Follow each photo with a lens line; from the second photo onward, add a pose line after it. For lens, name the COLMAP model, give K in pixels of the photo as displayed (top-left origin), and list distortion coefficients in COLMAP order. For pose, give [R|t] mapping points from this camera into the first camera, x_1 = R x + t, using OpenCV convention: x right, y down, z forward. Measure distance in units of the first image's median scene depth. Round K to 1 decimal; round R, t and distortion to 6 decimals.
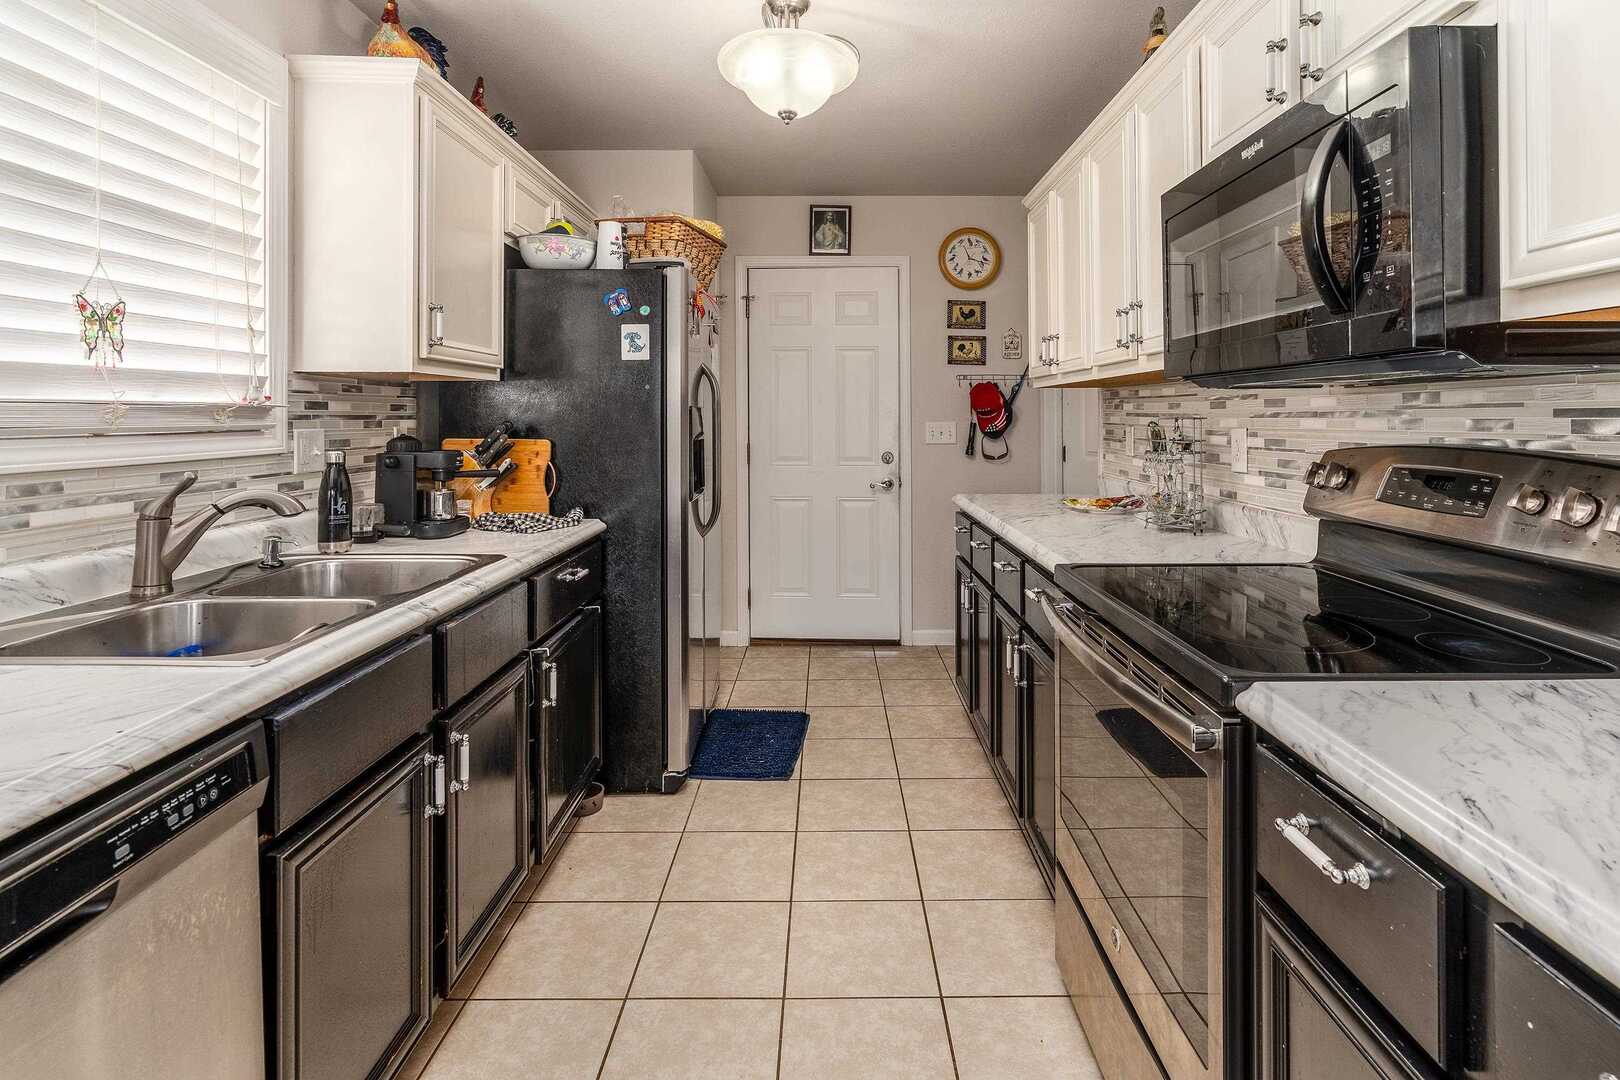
lens RADIAL K [[774.7, 0, 844.7], [0, 774.7, 402.6], [0, 0, 1]] dist [-0.007075, 0.002670]
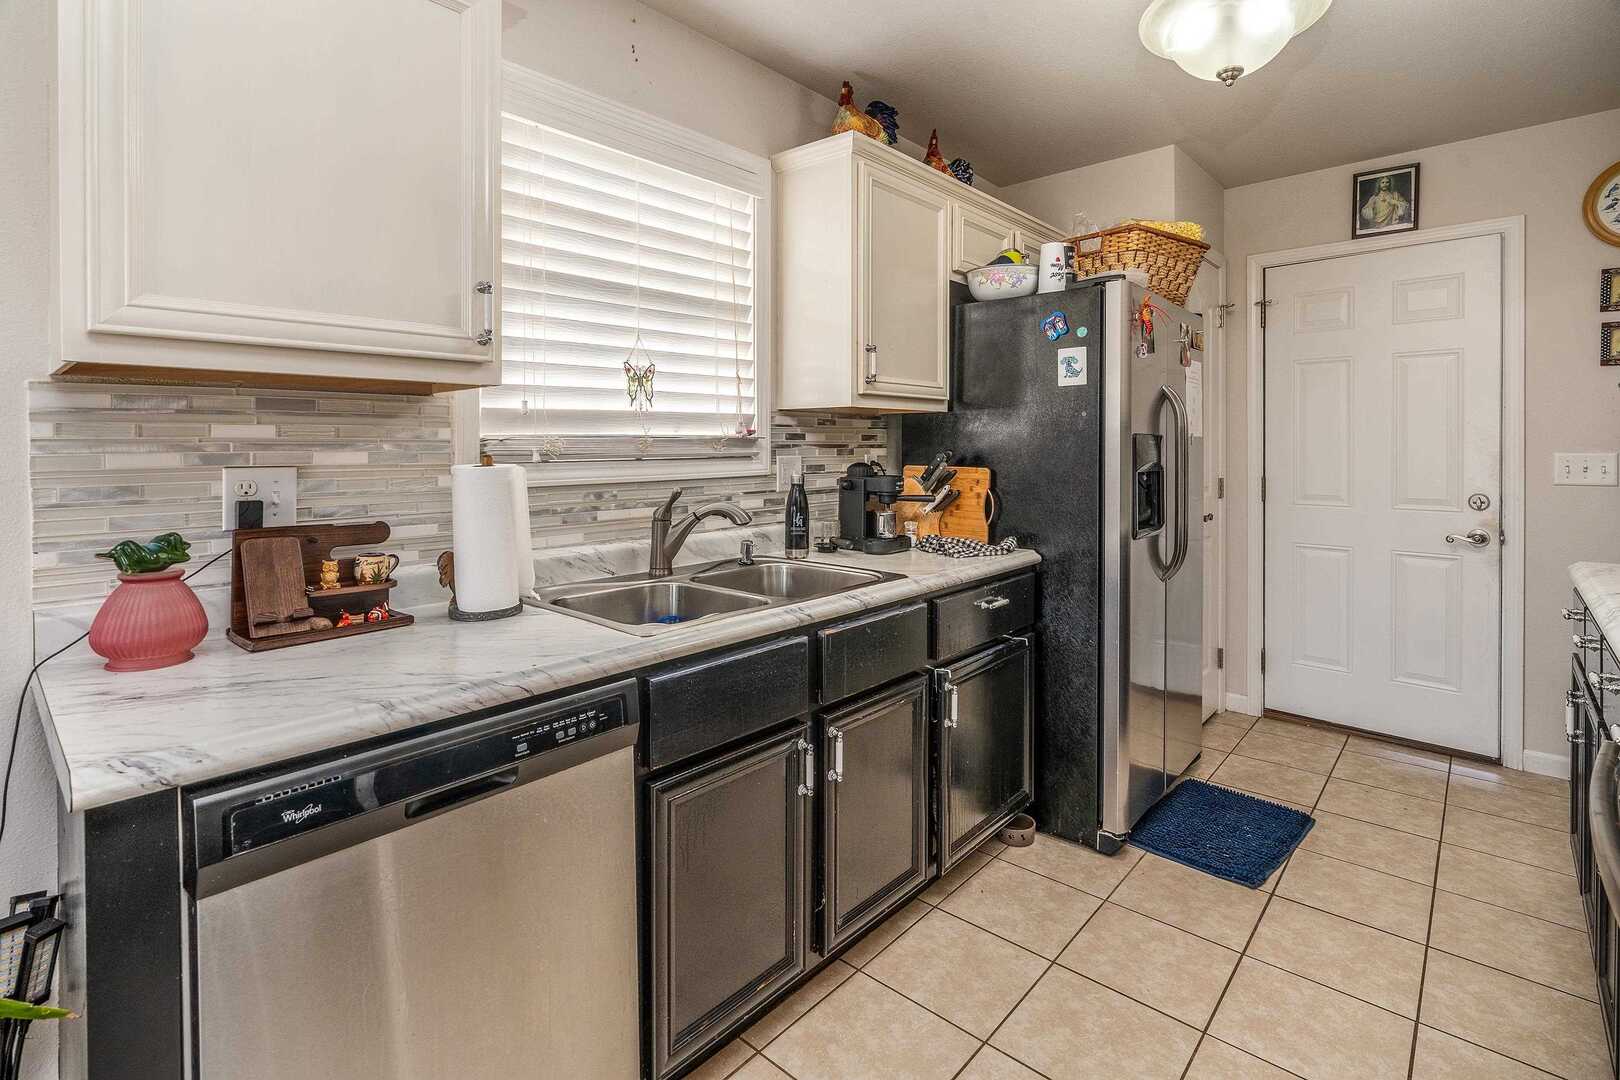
lens RADIAL K [[774.7, 0, 840.8], [0, 774.7, 444.9], [0, 0, 1]] dist [-0.007075, 0.002670]
pose [[0.738880, -0.001620, -0.673835, 0.174607], [0.013715, 0.999826, 0.012635, 0.001904], [0.673697, -0.018578, 0.738774, 0.124001]]
